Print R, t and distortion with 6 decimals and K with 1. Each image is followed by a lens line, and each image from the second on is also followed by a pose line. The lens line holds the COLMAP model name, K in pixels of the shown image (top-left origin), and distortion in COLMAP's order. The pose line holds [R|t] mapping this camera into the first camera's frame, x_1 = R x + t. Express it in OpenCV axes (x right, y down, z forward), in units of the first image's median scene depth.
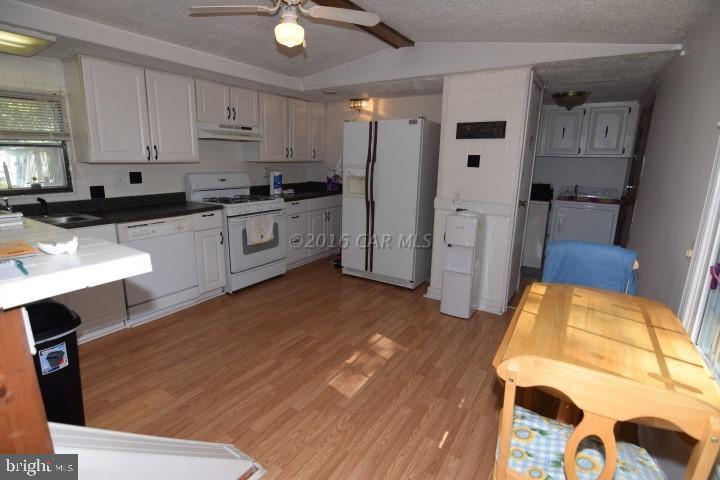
lens RADIAL K [[353.3, 0, 358.6], [0, 353.3, 238.4], [0, 0, 1]] dist [-0.026154, -0.002133]
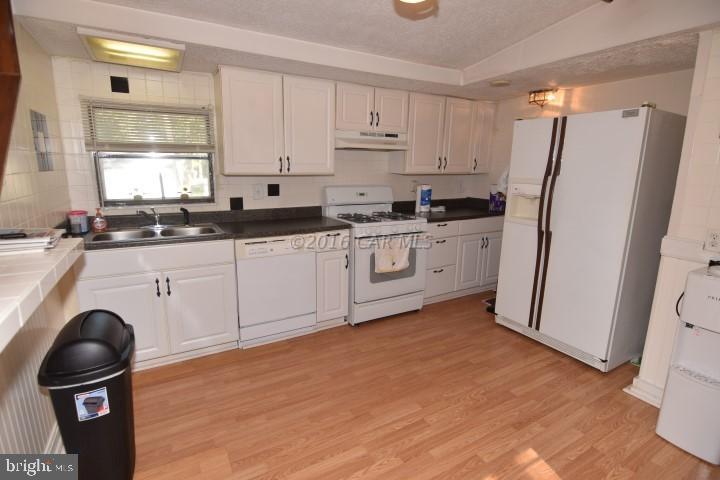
lens RADIAL K [[352.8, 0, 356.7], [0, 352.8, 237.3], [0, 0, 1]] dist [-0.012482, -0.005960]
pose [[0.883414, 0.085212, -0.460780, 0.028275], [-0.099257, 0.995042, -0.006283, -0.057803], [0.457960, 0.051286, 0.887492, 0.236341]]
